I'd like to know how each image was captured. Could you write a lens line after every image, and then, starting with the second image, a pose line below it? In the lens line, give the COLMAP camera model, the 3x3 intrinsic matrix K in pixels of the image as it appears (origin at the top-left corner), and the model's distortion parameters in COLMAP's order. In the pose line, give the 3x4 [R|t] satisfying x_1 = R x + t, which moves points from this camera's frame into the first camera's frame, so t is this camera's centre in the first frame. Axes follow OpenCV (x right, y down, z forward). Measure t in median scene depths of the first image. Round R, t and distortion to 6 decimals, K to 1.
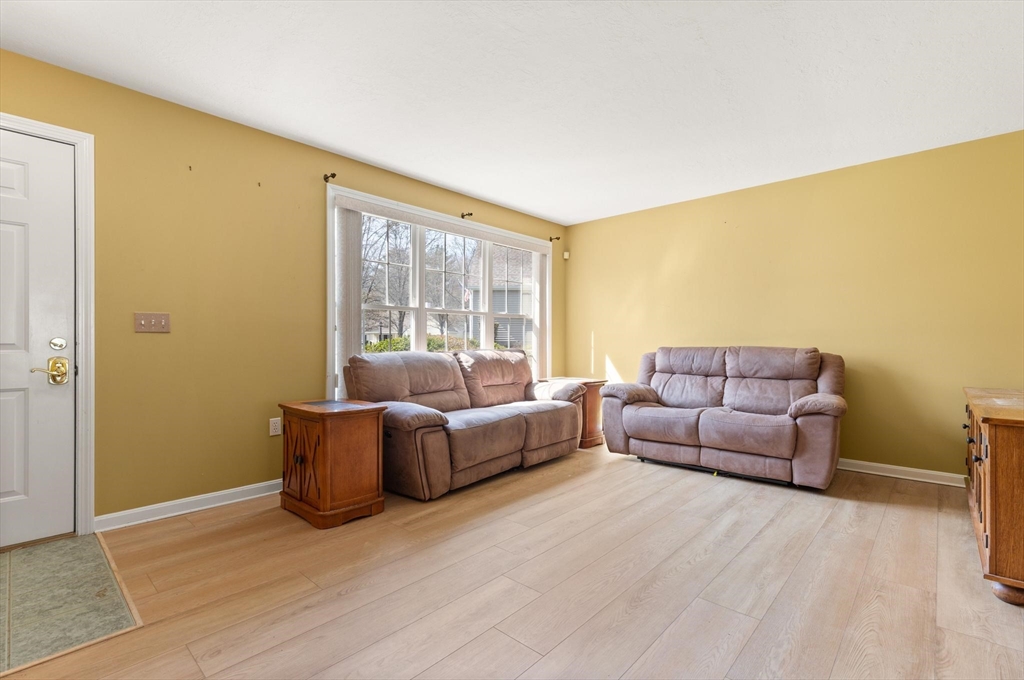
lens RADIAL K [[463.5, 0, 518.6], [0, 463.5, 343.5], [0, 0, 1]] dist [0.001636, -0.000188]
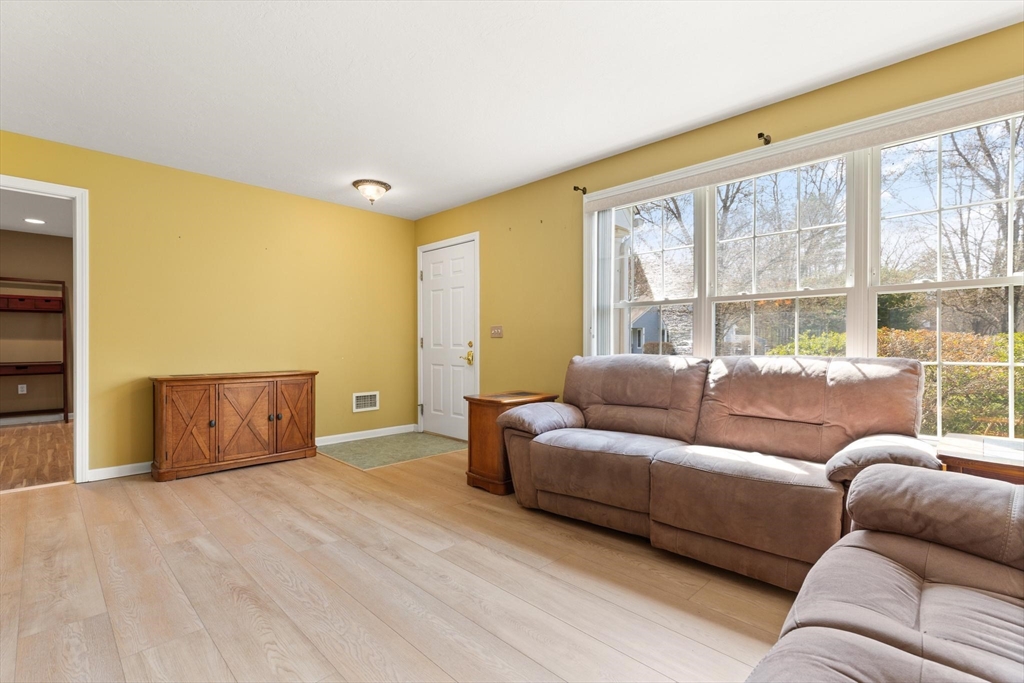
lens RADIAL K [[469.9, 0, 511.3], [0, 469.9, 345.2], [0, 0, 1]] dist [0.000716, 0.000077]
pose [[-0.047764, 0.003488, -0.998853, 0.729232], [-0.002794, 0.999990, 0.003626, -0.002552], [0.998855, 0.002964, -0.047754, 0.943719]]
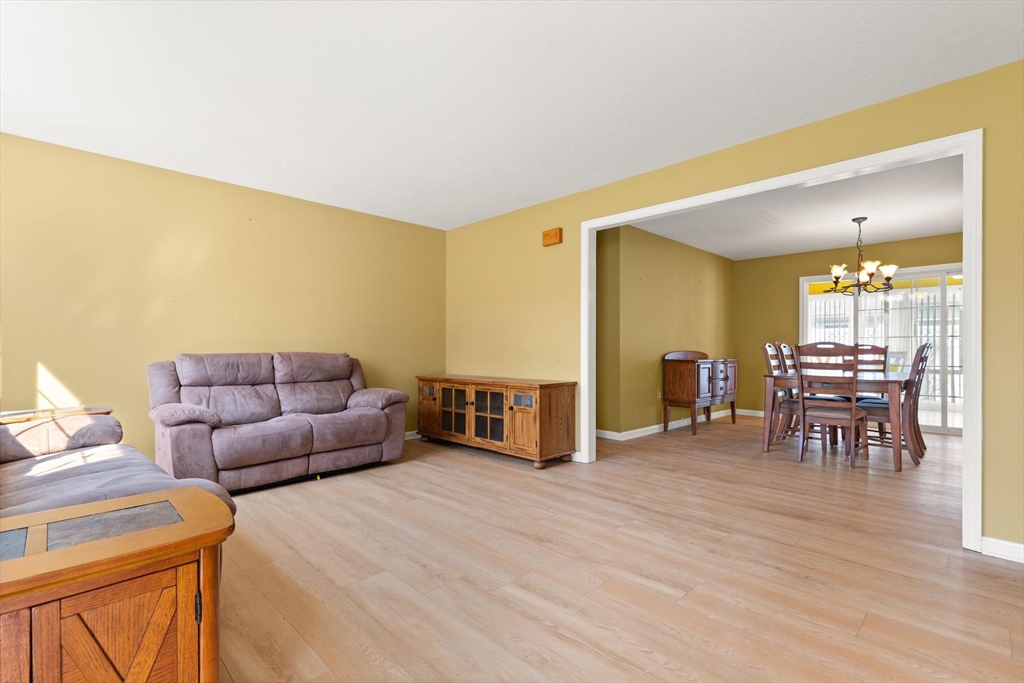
lens RADIAL K [[467.1, 0, 511.8], [0, 467.1, 338.8], [0, 0, 1]] dist [0.000342, -0.000213]
pose [[0.050384, 0.019856, 0.998533, -0.645292], [-0.000433, 0.999803, -0.019860, -0.004031], [-0.998730, 0.000568, 0.050383, 0.579725]]
